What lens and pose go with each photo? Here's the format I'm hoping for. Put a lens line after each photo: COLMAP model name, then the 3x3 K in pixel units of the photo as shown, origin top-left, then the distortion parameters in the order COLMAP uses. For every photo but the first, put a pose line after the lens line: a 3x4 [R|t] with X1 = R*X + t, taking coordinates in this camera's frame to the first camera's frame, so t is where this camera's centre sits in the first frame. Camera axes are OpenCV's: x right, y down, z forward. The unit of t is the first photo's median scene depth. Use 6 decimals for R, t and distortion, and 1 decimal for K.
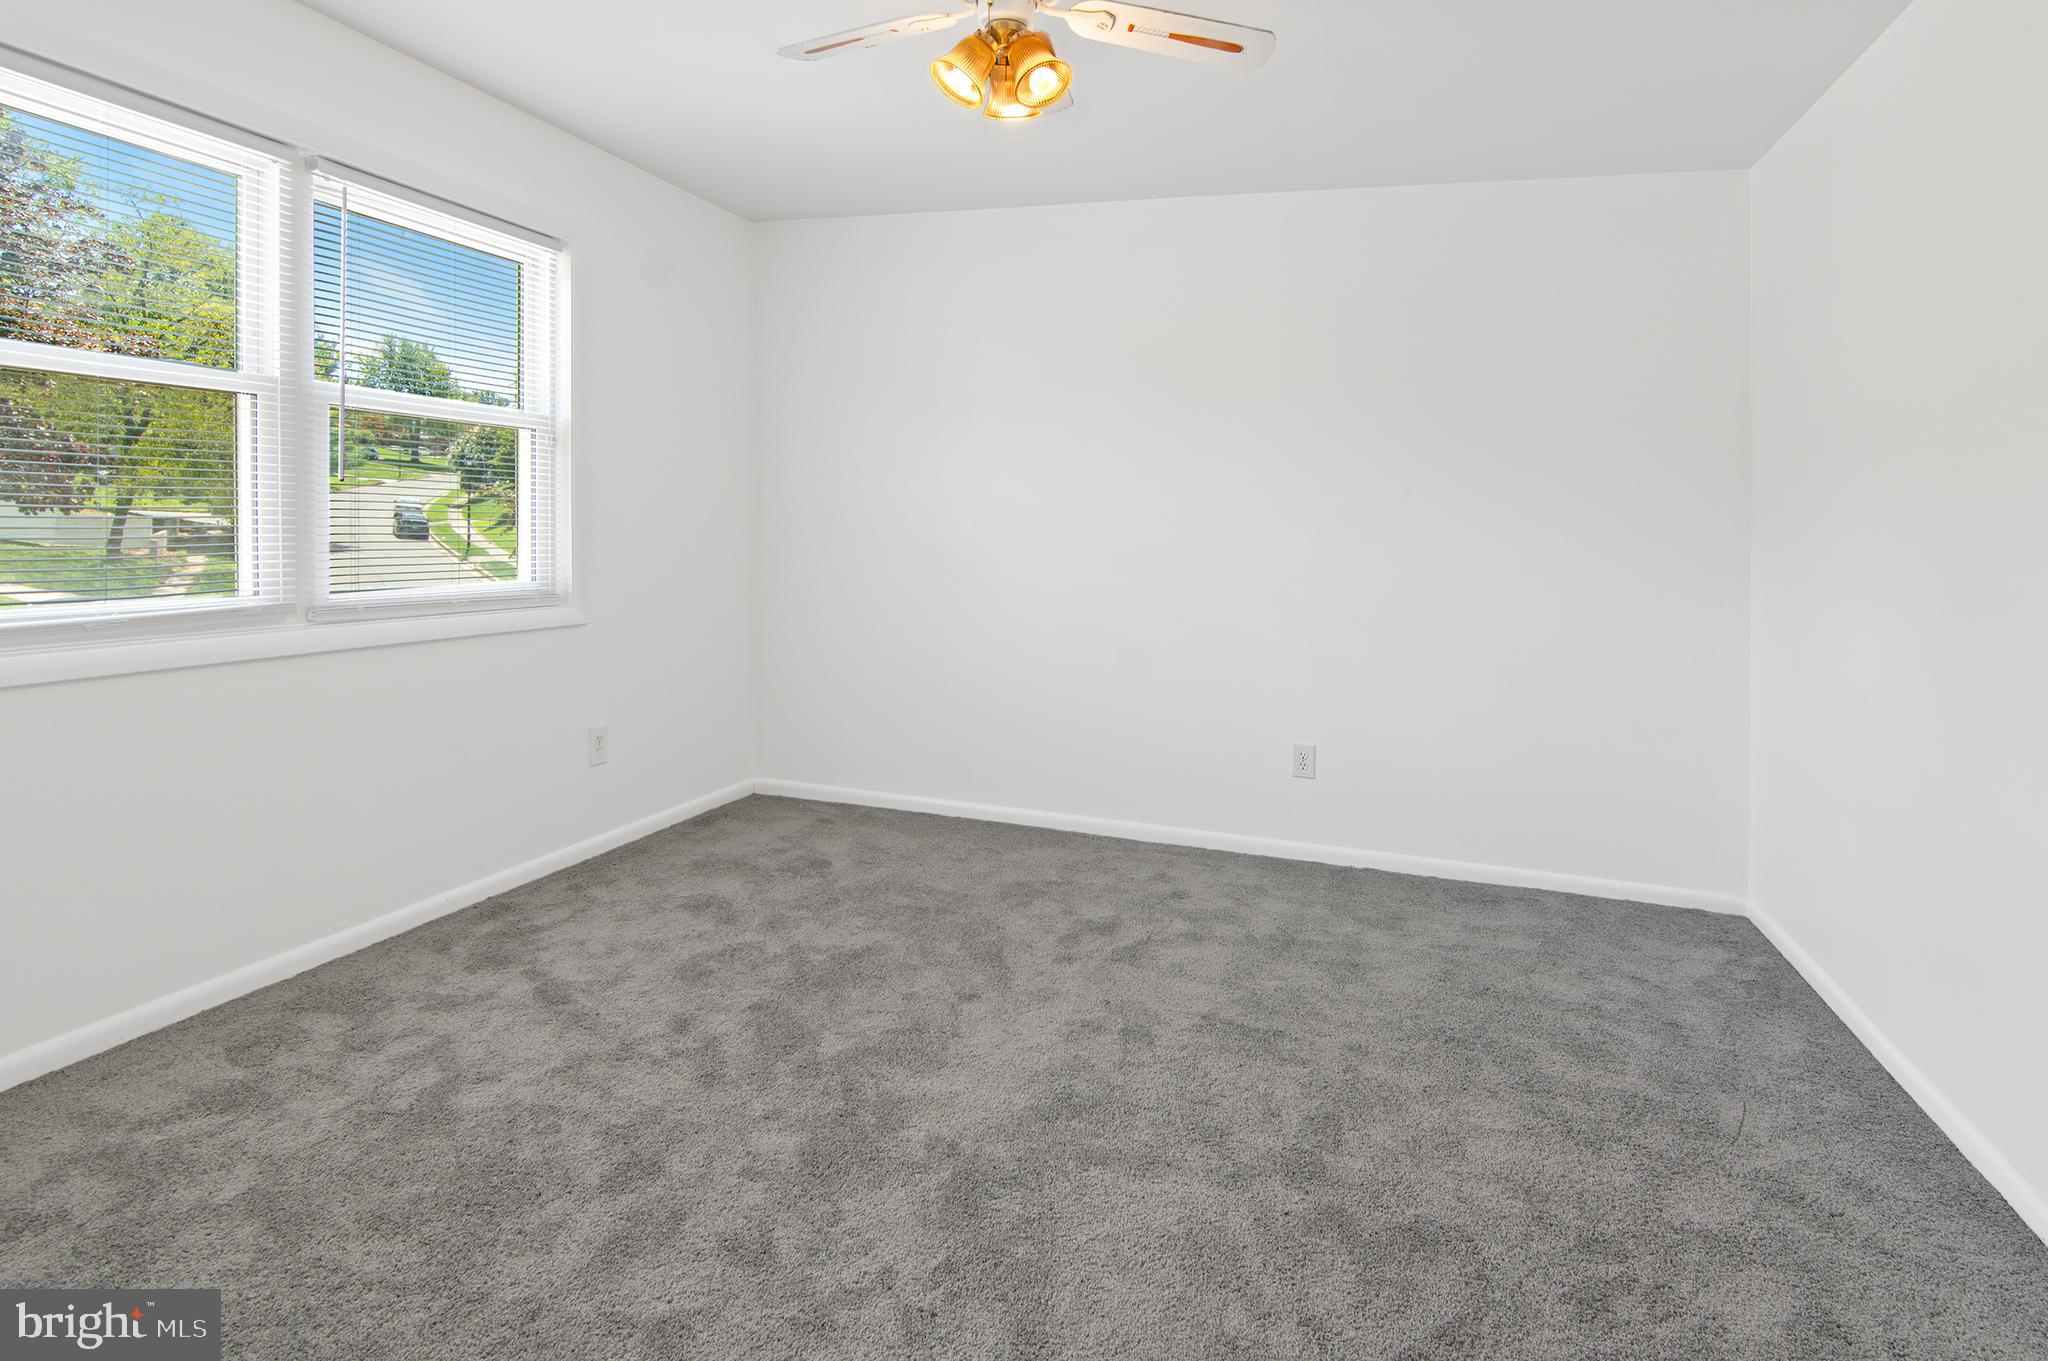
lens RADIAL K [[1092.6, 0, 1034.0], [0, 1092.6, 660.3], [0, 0, 1]] dist [-0.001205, -0.006577]
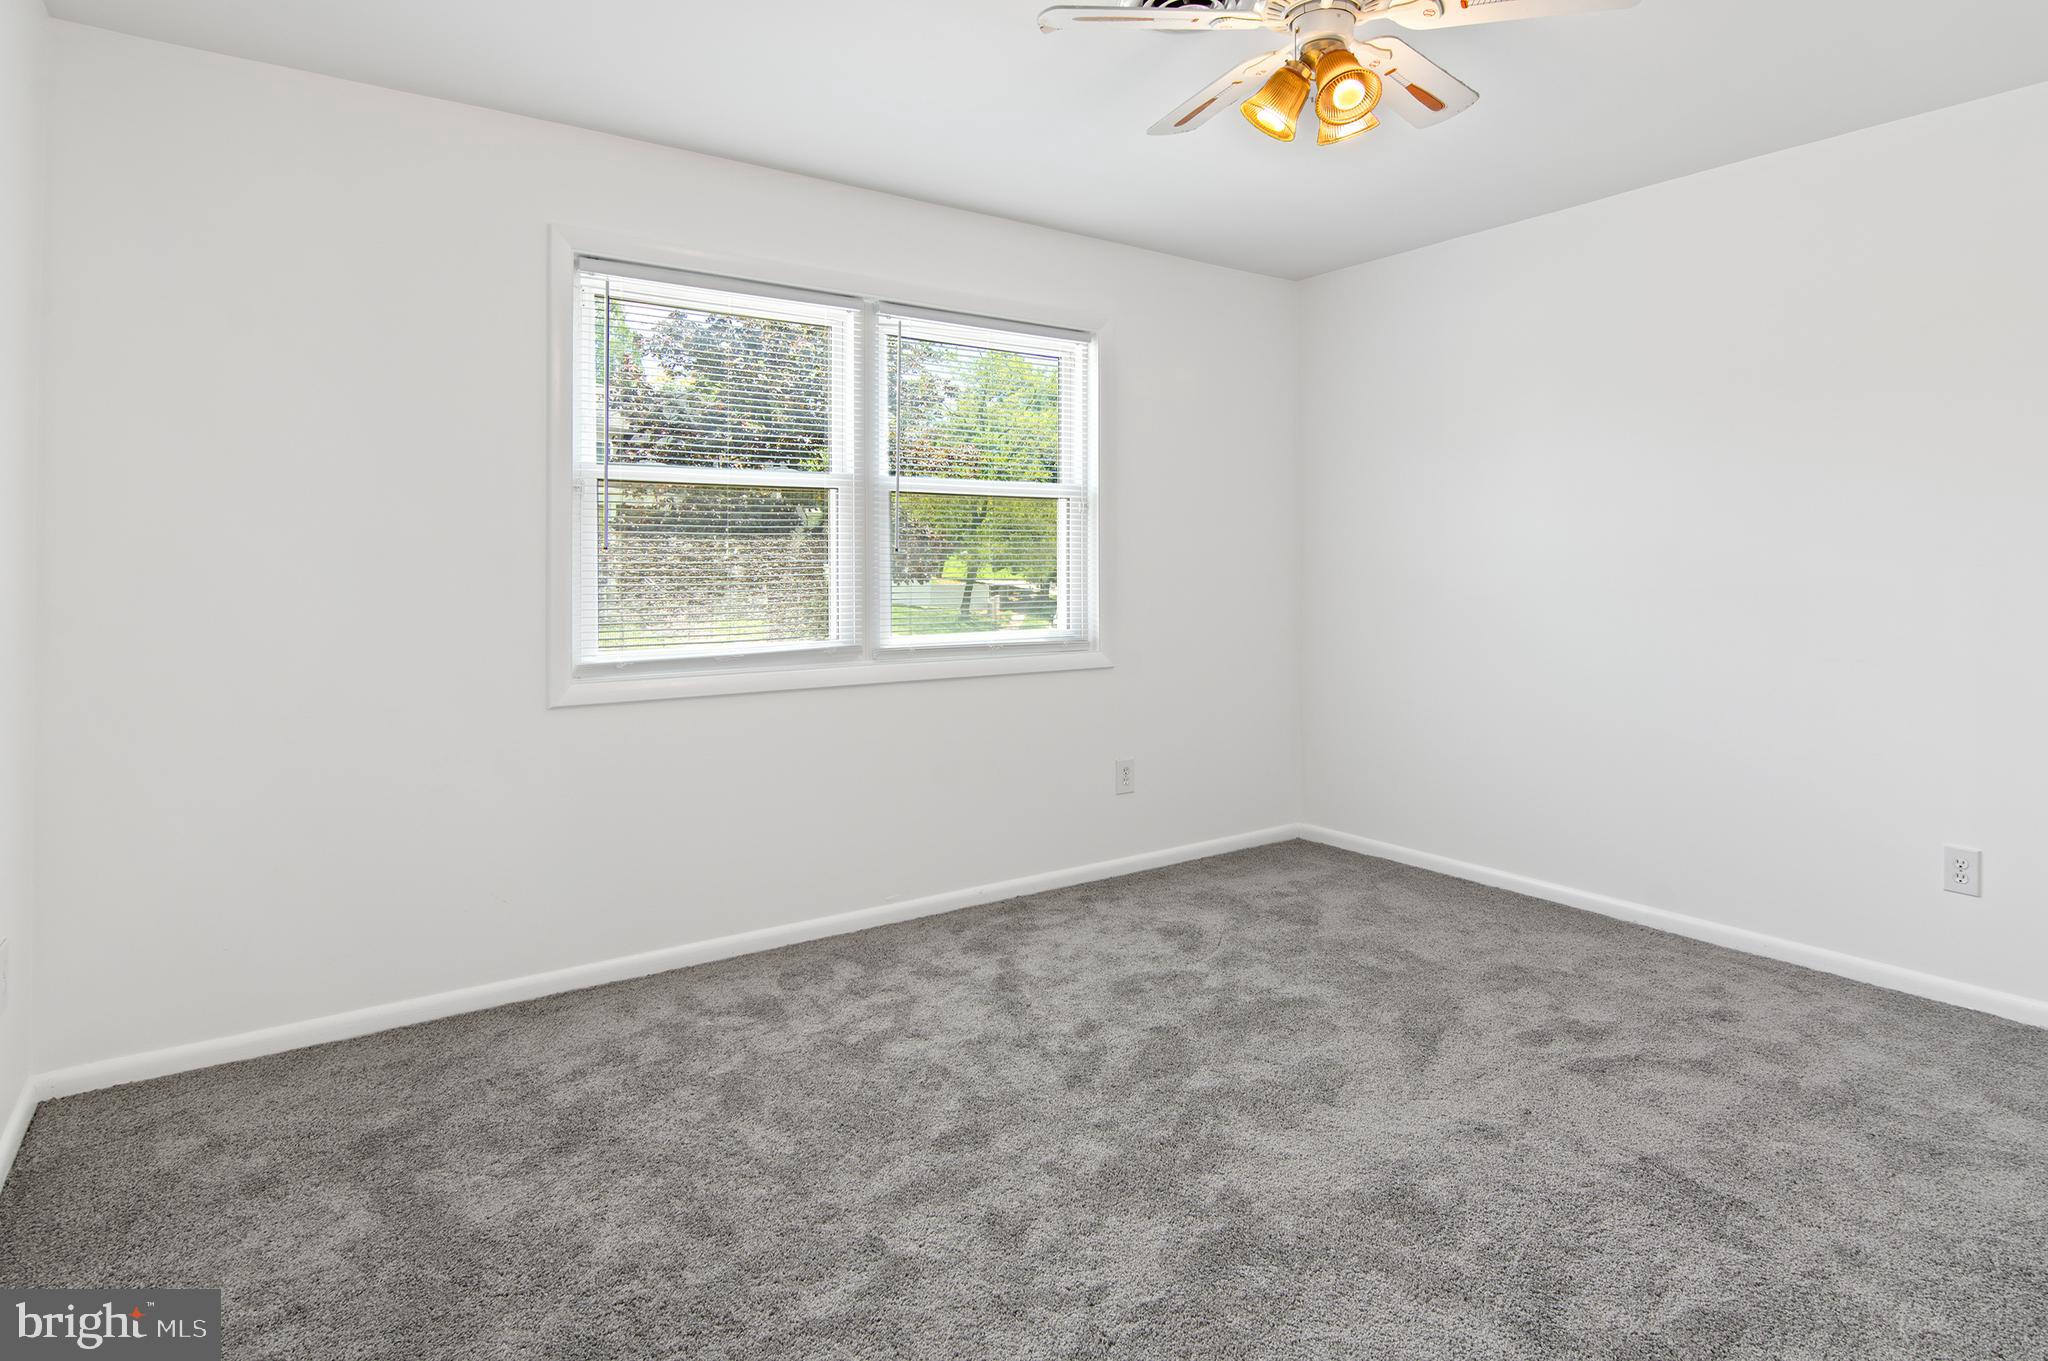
lens RADIAL K [[1092.6, 0, 1084.2], [0, 1092.6, 687.2], [0, 0, 1]] dist [-0.001205, -0.006577]
pose [[0.814939, 0.027172, -0.578909, 0.303727], [-0.041472, 0.999074, -0.011489, 0.002015], [0.578061, 0.033371, 0.815311, 0.091145]]
